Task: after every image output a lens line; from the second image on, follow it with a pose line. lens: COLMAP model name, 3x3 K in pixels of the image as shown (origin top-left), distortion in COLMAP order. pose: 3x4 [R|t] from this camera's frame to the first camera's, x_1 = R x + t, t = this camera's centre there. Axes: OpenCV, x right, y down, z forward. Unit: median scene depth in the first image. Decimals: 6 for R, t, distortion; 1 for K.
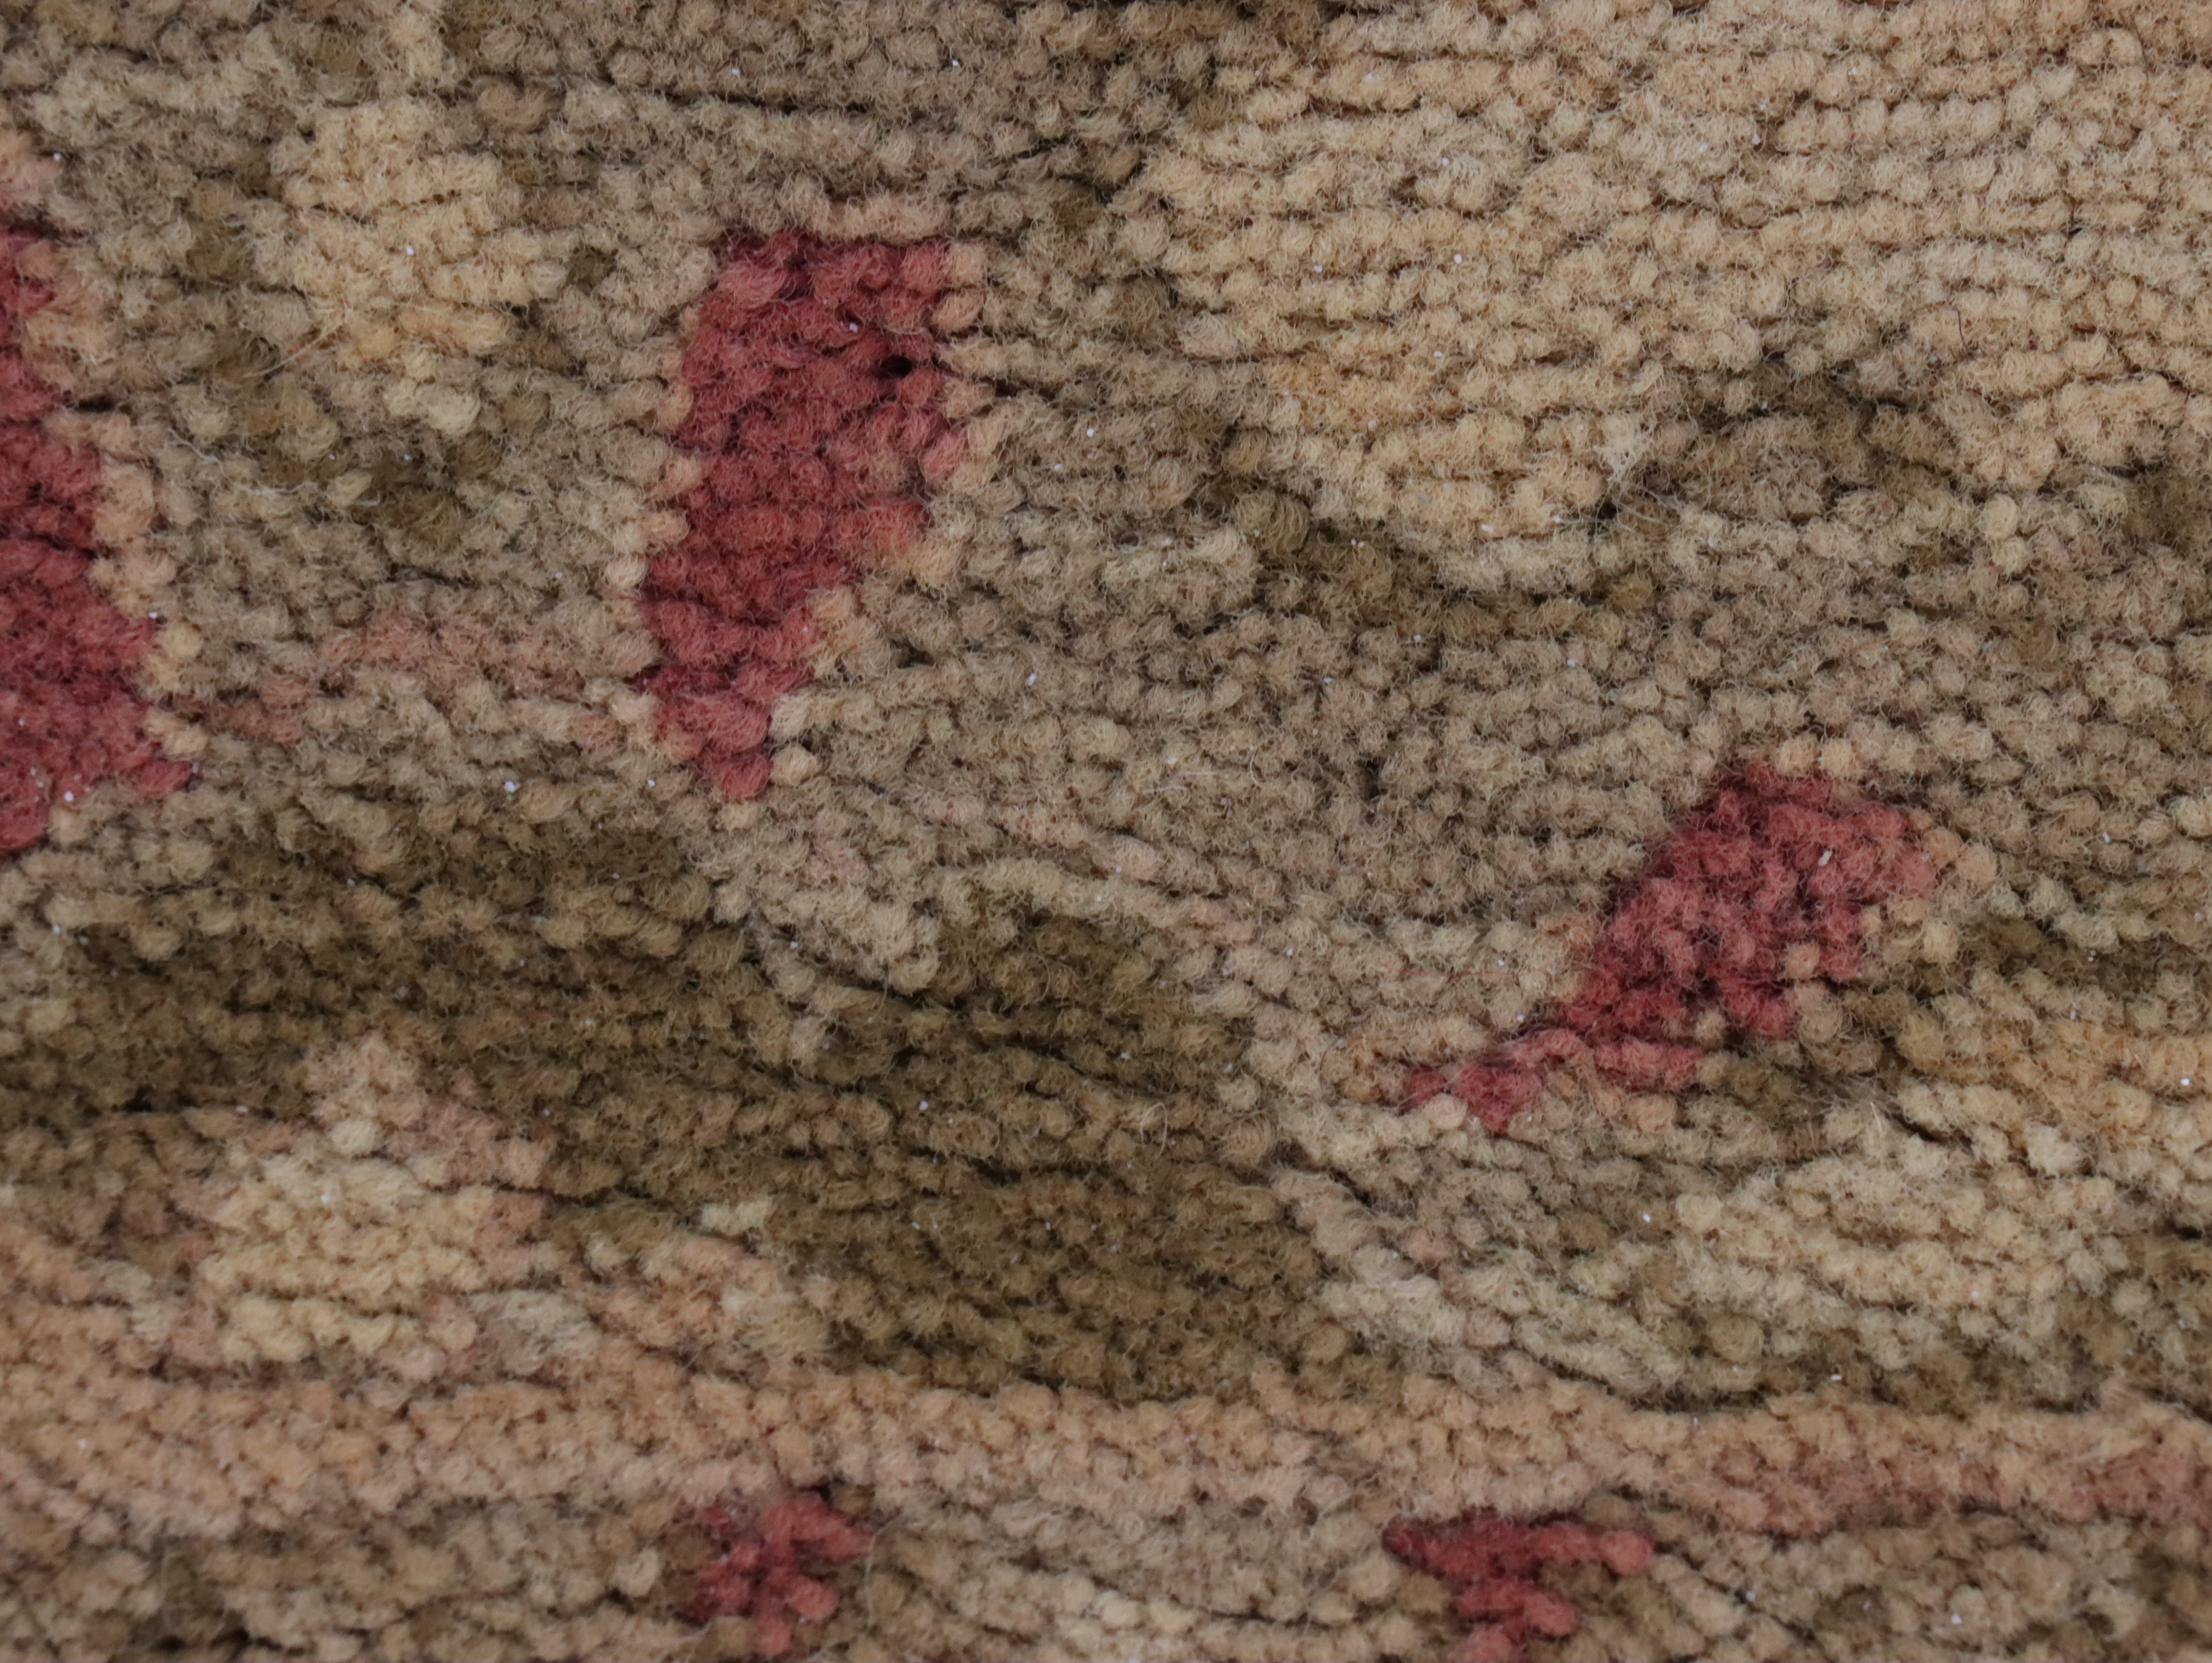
lens RADIAL K [[13533.5, 0, 1106.3], [0, 13533.5, 831.8], [0, 0, 1]] dist [1.020896, 0.000000]
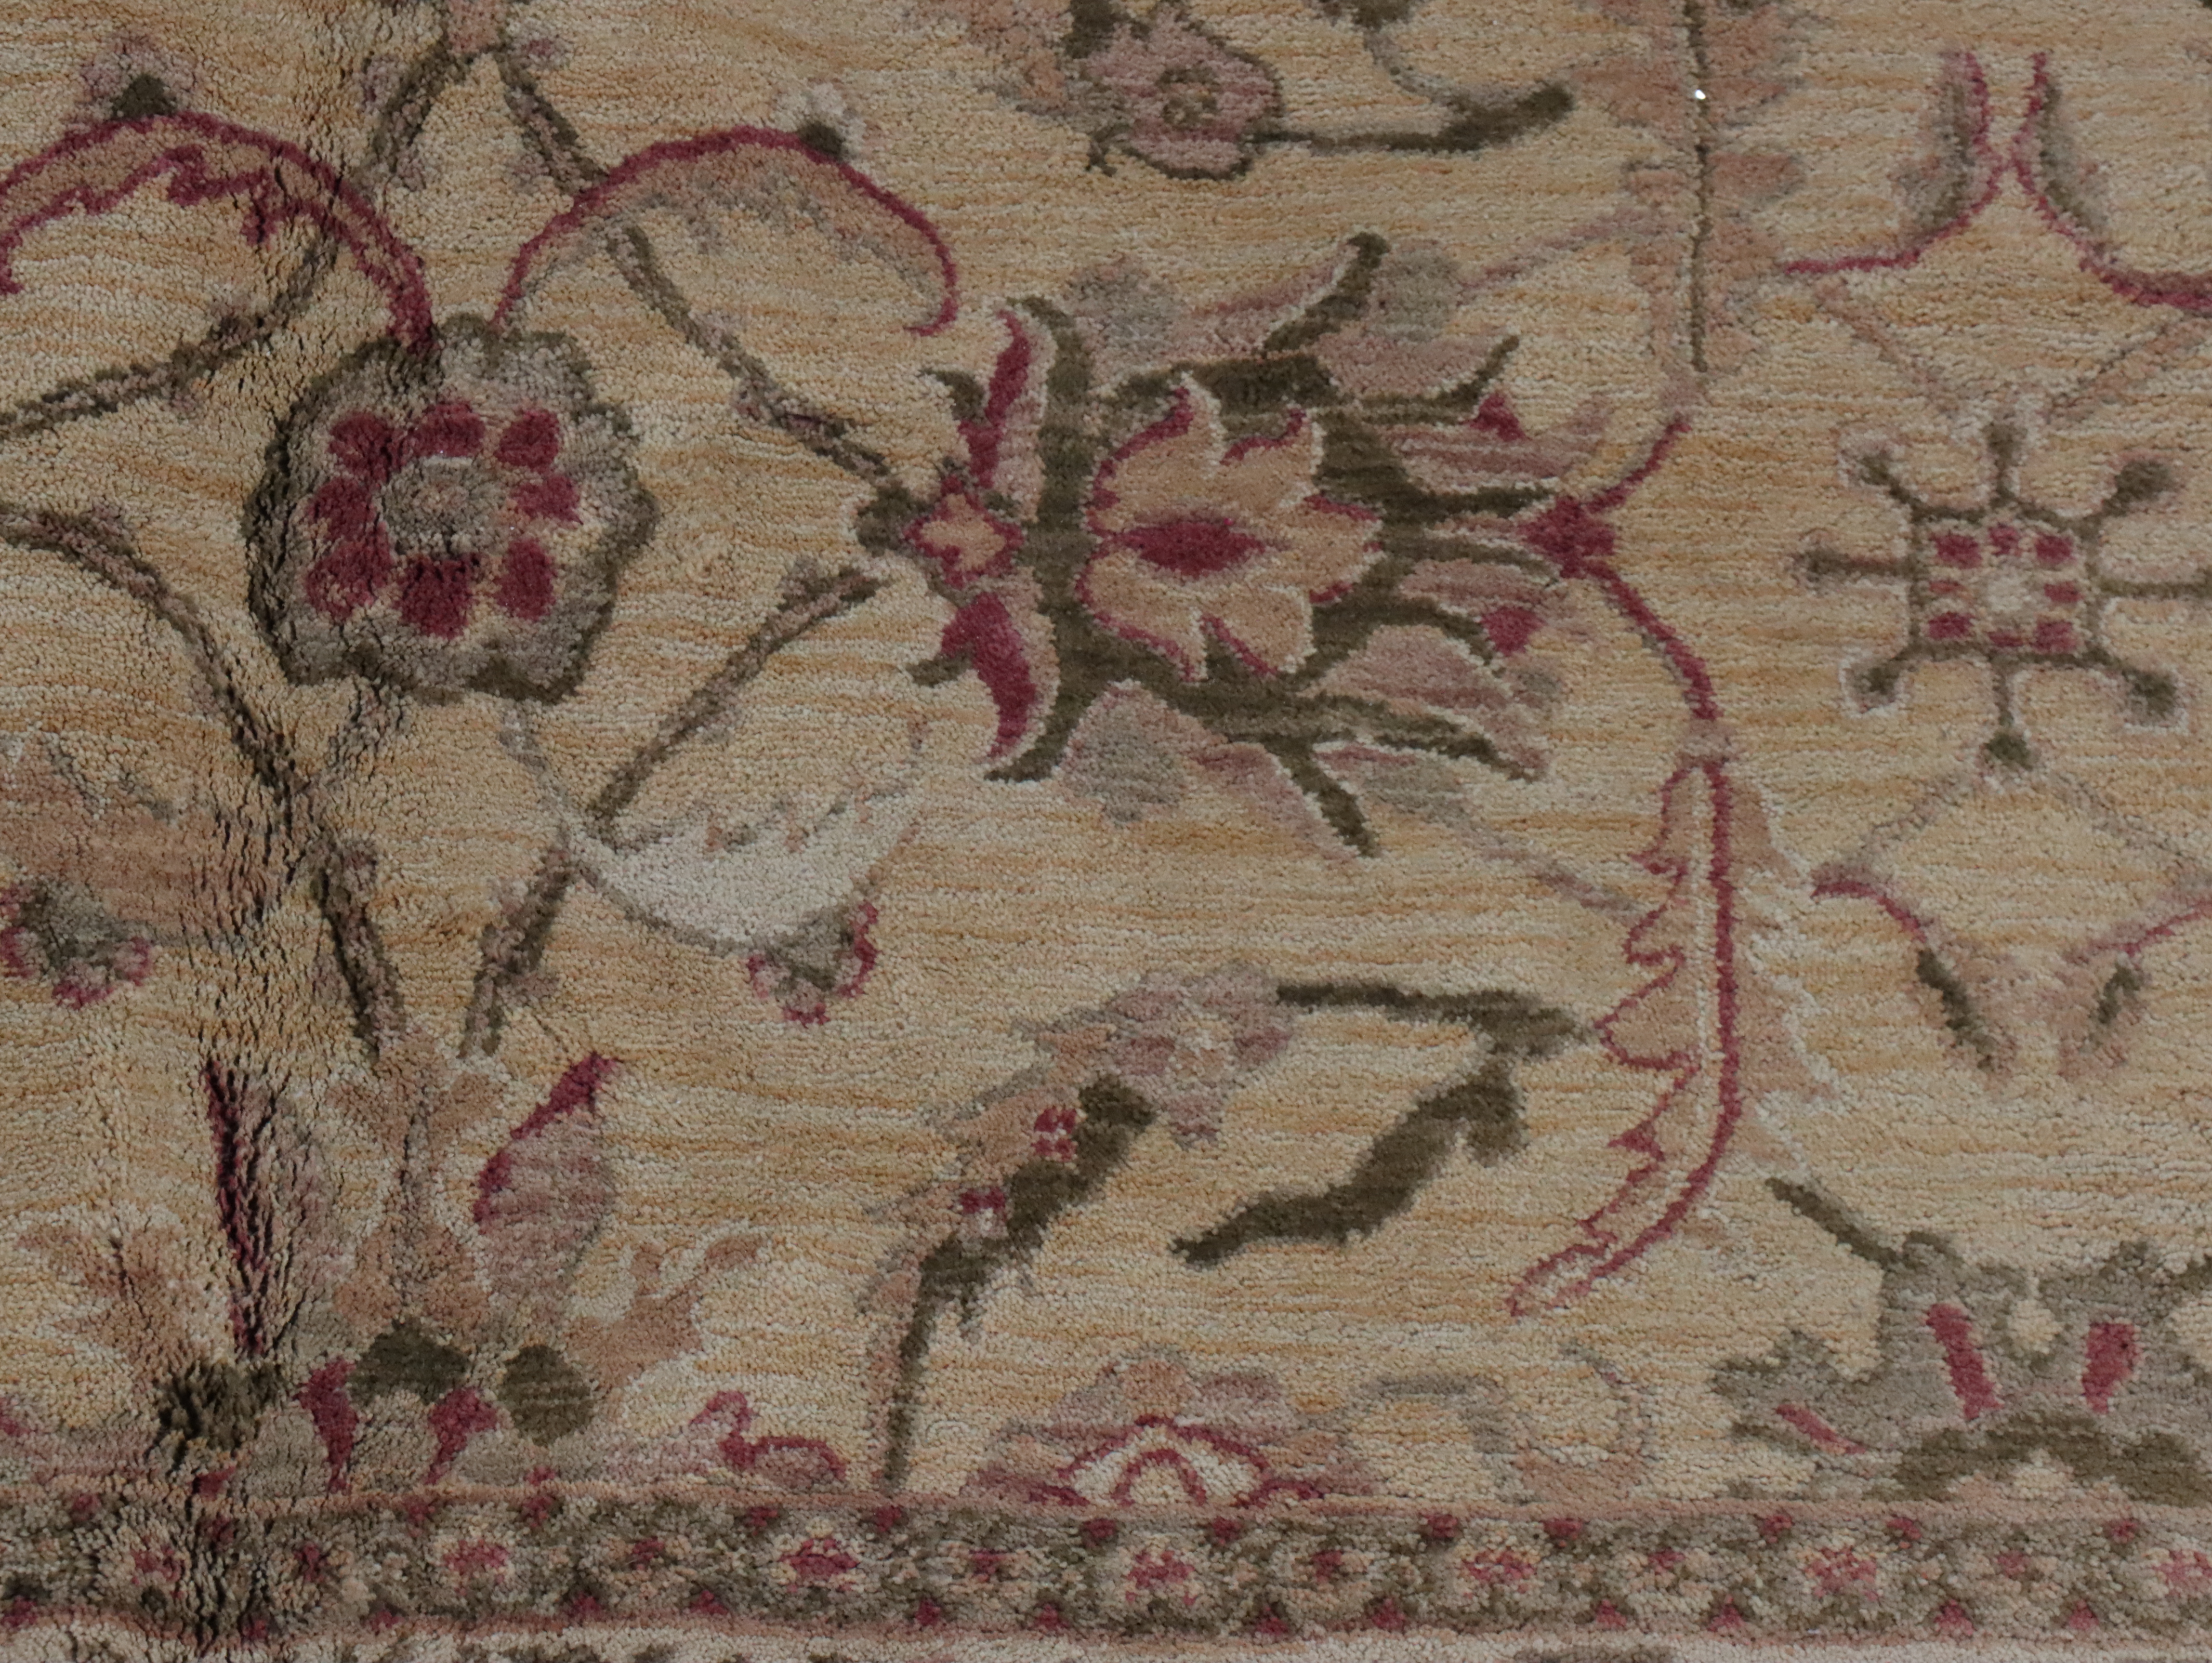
lens RADIAL K [[10059.4, 0, 1100.7], [0, 10059.4, 816.3], [0, 0, 1]] dist [0.683067, 0.000000]
pose [[0.999046, 0.023793, 0.036625, -0.591274], [-0.010078, 0.941538, -0.336757, 1.163252], [-0.042497, 0.336067, 0.940879, -2.951761]]
